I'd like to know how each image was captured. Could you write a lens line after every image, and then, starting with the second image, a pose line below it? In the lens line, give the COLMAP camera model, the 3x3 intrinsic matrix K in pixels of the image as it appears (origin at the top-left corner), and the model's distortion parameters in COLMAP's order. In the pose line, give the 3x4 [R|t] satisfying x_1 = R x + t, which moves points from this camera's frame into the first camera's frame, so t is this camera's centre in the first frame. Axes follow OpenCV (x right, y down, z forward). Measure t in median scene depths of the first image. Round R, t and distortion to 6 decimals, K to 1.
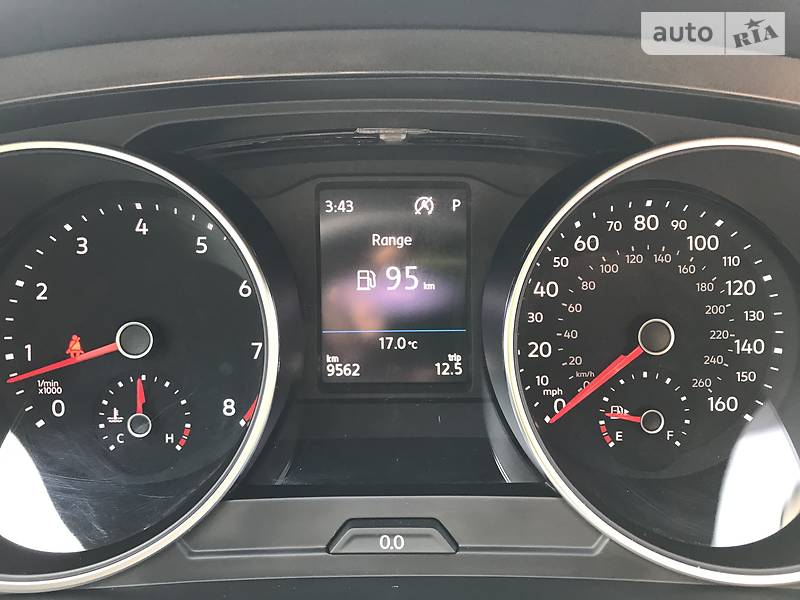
lens RADIAL K [[676.6, 0, 403.8], [0, 676.6, 285.5], [0, 0, 1]] dist [0.099311, -0.269627]
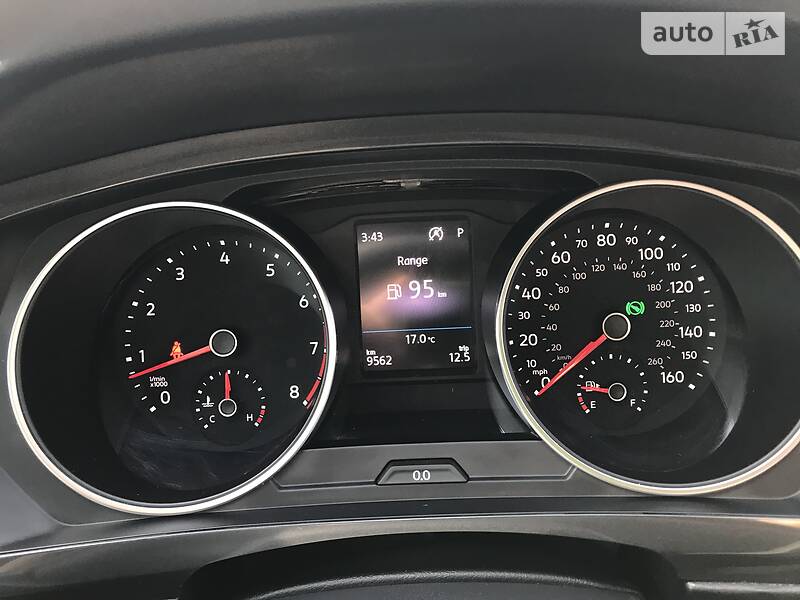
lens RADIAL K [[676.6, 0, 403.8], [0, 676.6, 285.5], [0, 0, 1]] dist [0.099311, -0.269627]
pose [[0.998948, -0.037655, -0.026166, -0.001969], [0.036943, 0.998947, -0.027201, 0.016406], [0.027162, 0.026205, 0.999287, -0.317951]]
